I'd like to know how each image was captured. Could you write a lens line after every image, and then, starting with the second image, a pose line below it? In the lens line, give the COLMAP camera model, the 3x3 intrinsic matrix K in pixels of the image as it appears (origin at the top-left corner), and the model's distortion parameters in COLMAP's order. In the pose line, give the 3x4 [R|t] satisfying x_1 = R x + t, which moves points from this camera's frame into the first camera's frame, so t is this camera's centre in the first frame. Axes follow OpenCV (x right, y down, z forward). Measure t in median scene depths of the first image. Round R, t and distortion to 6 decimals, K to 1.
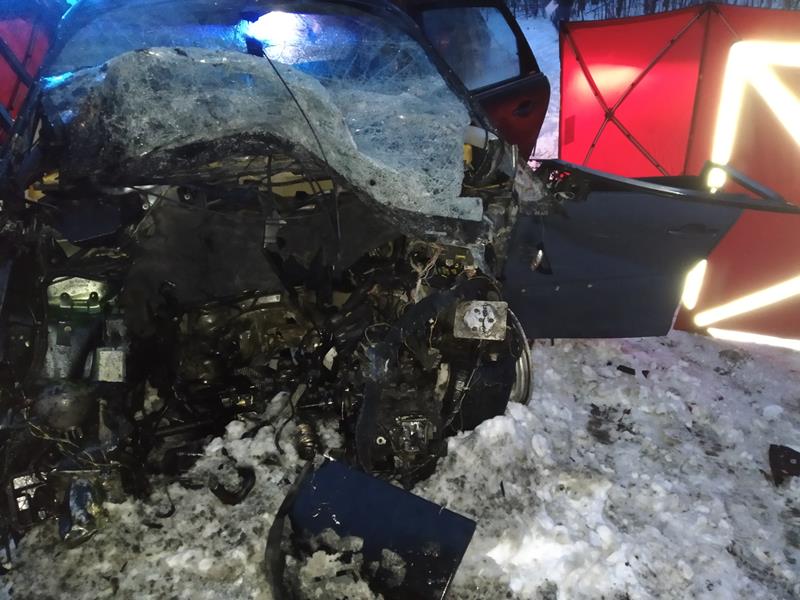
lens RADIAL K [[614.2, 0, 400.0], [0, 614.2, 300.0], [0, 0, 1]] dist [0.002129, 0.004011]
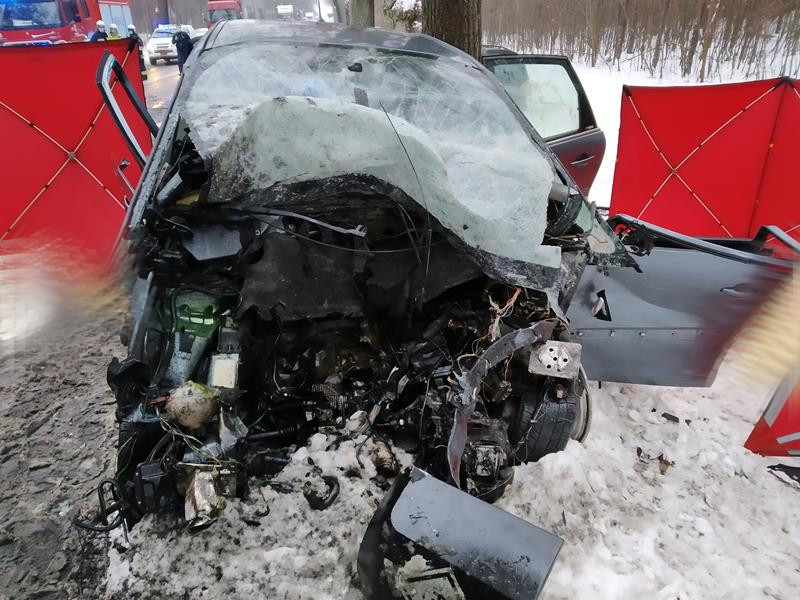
lens RADIAL K [[615.0, 0, 400.0], [0, 615.0, 300.0], [0, 0, 1]] dist [0.061929, -0.140425]
pose [[0.996732, 0.076745, -0.025229, -0.122500], [-0.077879, 0.995828, -0.047557, 0.002262], [0.021474, 0.049366, 0.998550, -0.105465]]
